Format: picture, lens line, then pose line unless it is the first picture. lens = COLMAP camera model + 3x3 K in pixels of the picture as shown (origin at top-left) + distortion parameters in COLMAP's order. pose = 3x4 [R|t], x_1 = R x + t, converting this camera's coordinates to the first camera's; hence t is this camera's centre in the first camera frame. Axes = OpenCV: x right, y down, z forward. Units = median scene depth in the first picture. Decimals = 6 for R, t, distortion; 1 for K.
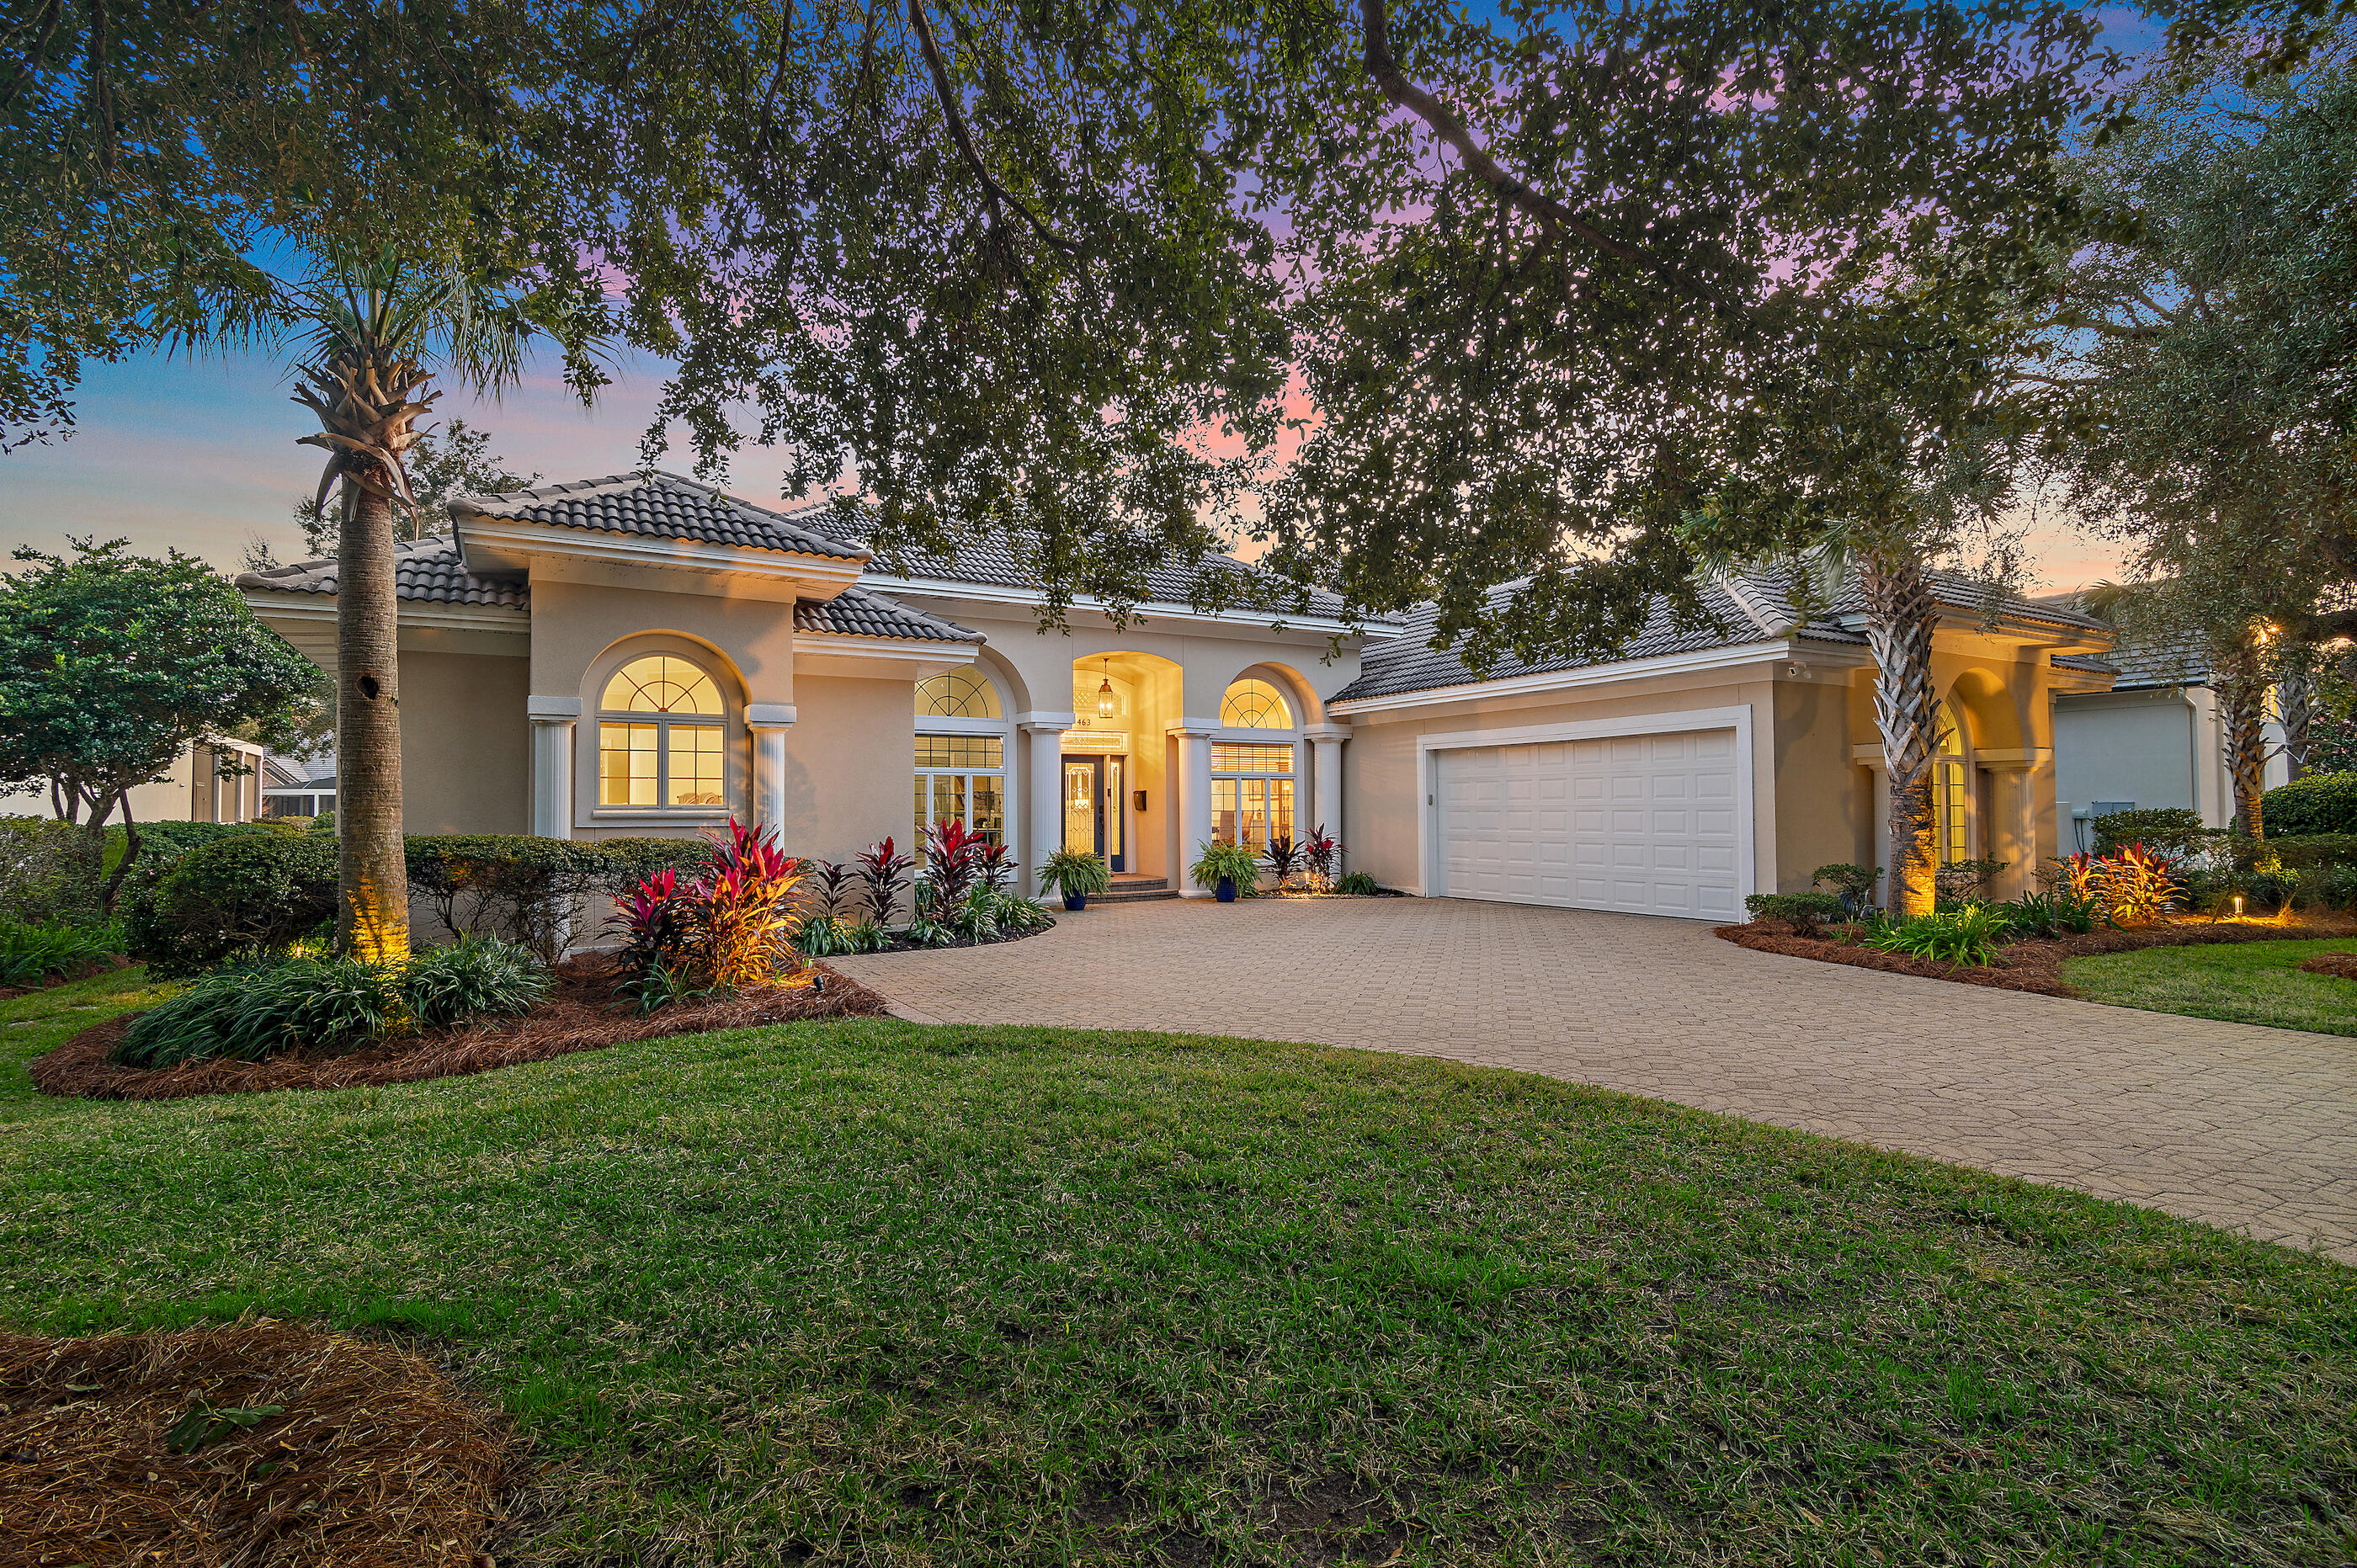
lens RADIAL K [[1107.8, 0, 1178.5], [0, 1107.8, 784.0], [0, 0, 1]] dist [-0.002276, -0.000267]
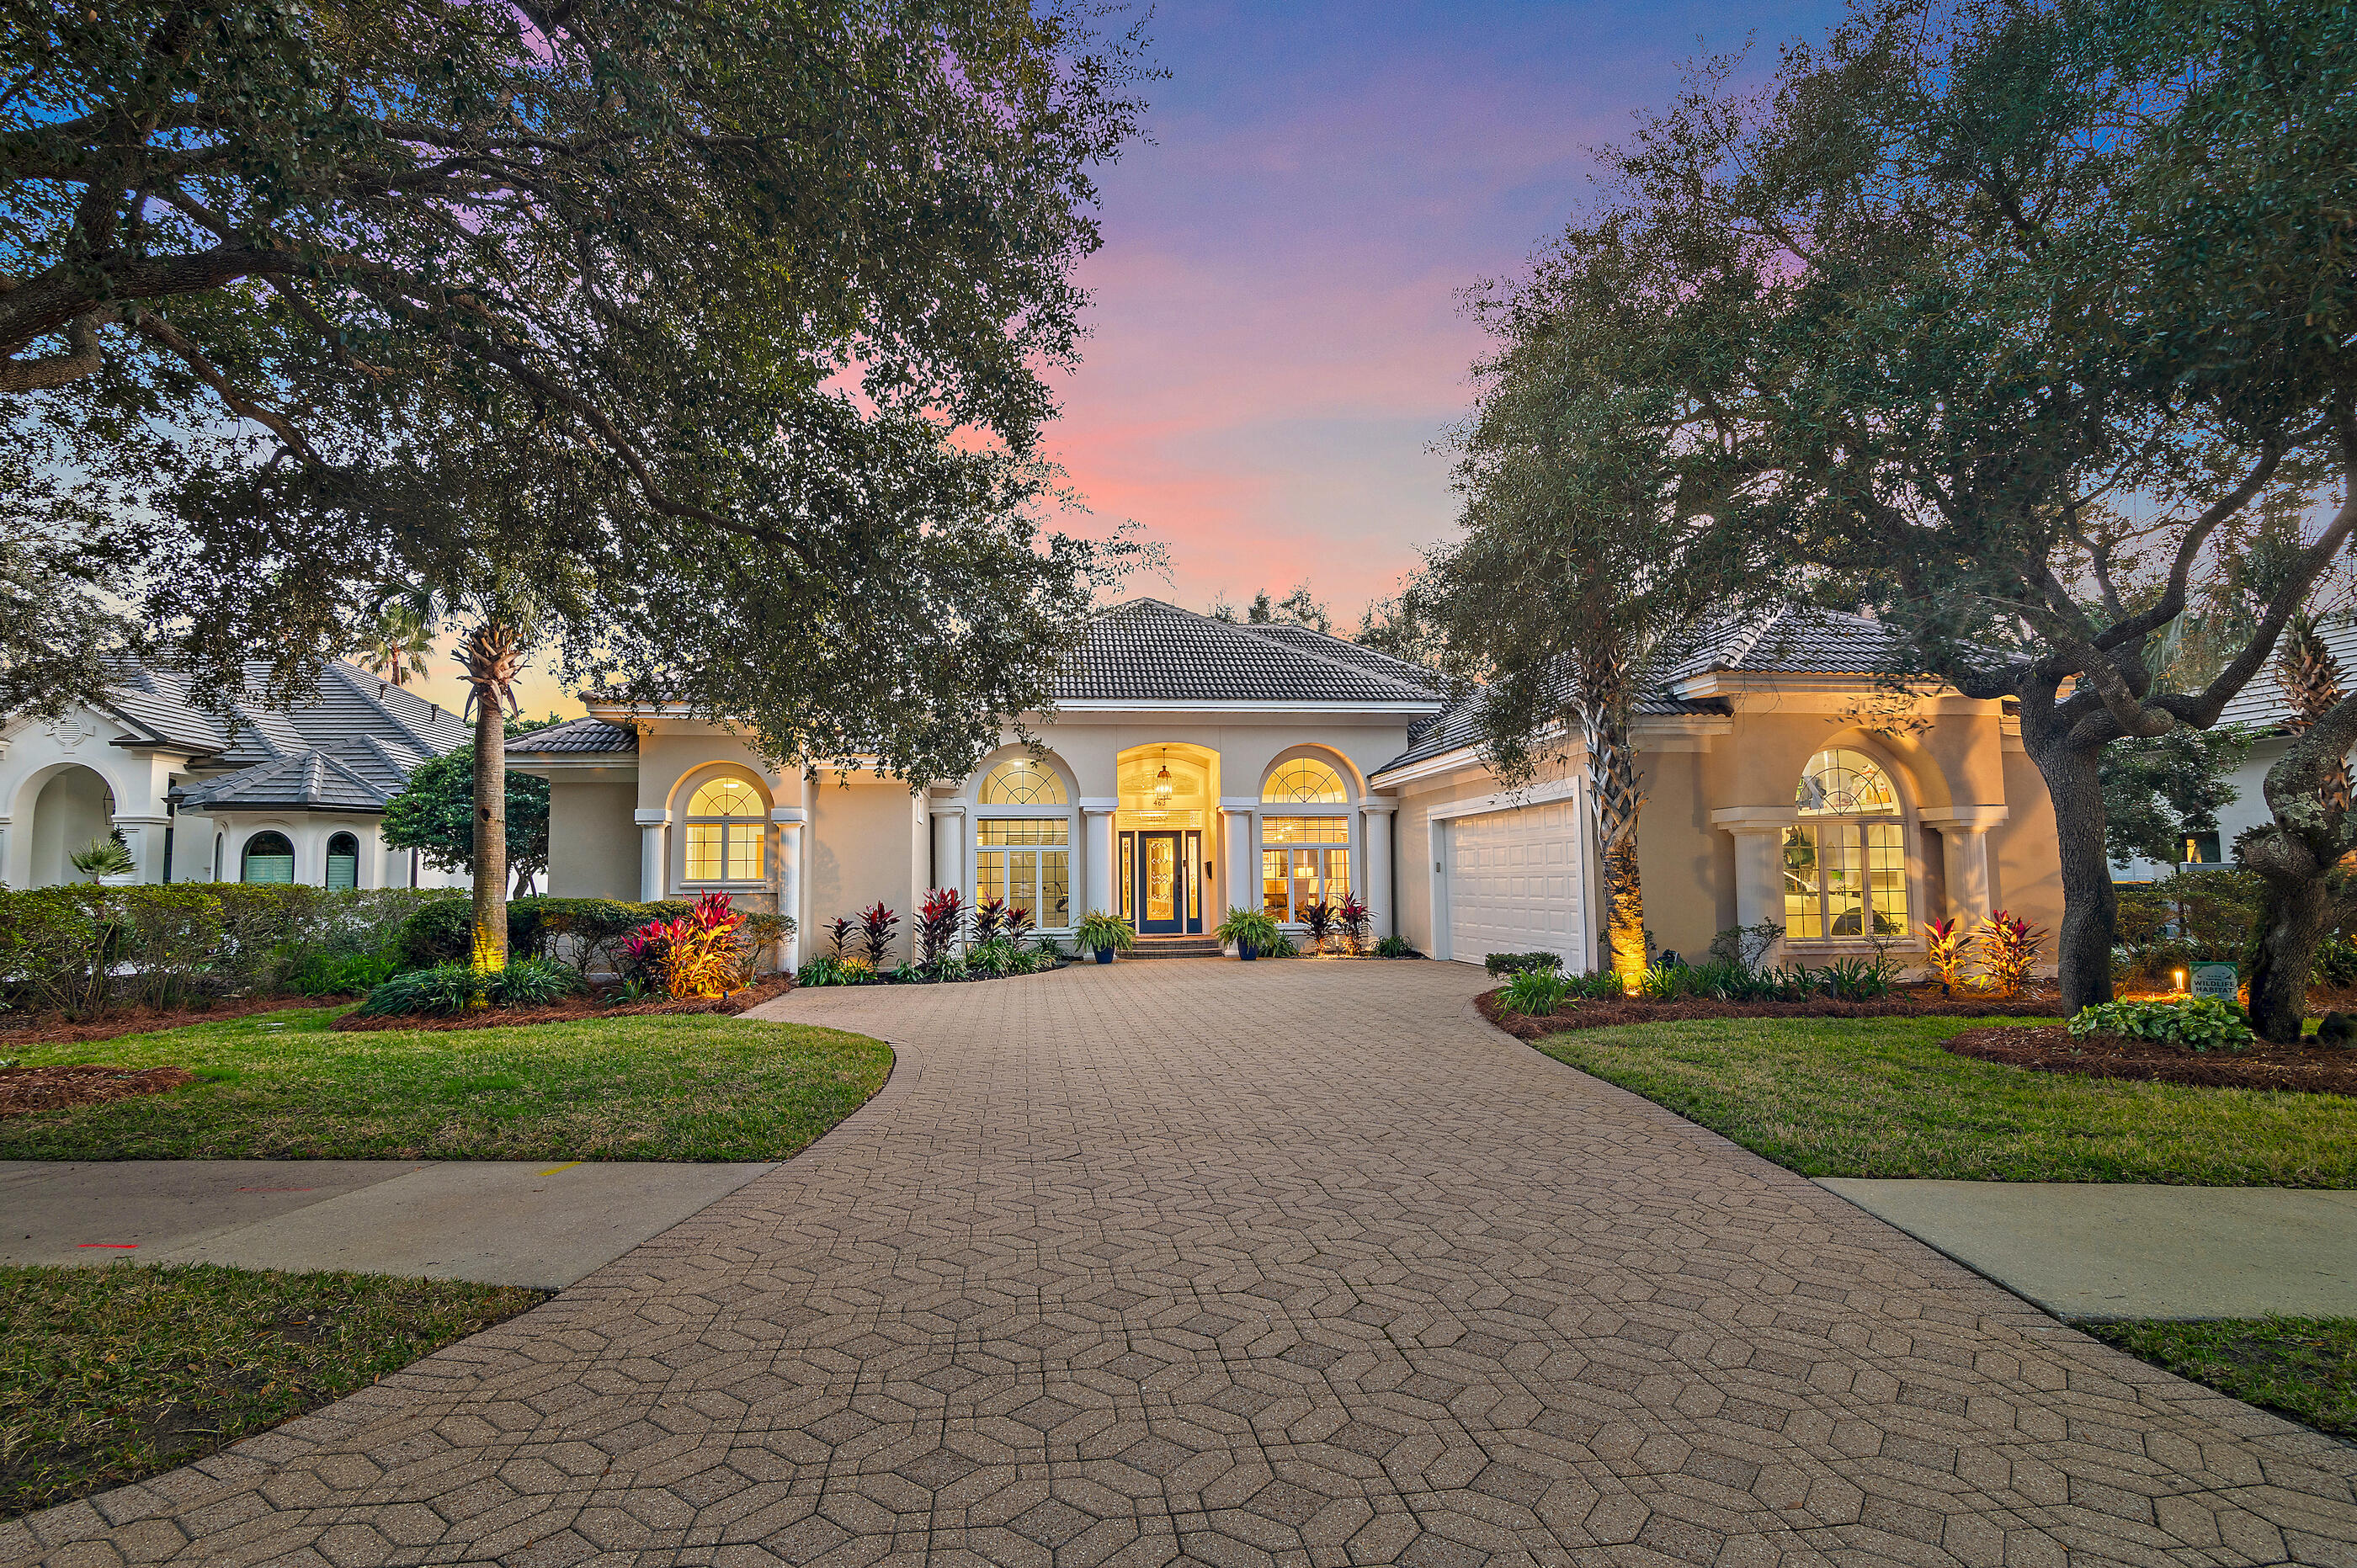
lens RADIAL K [[1177.2, 0, 1178.5], [0, 1177.2, 784.0], [0, 0, 1]] dist [0.002519, 0.000278]
pose [[0.920519, -0.037851, -0.388860, 0.481633], [0.016187, 0.998136, -0.058840, -0.003101], [0.390363, 0.047869, 0.919416, -0.142906]]
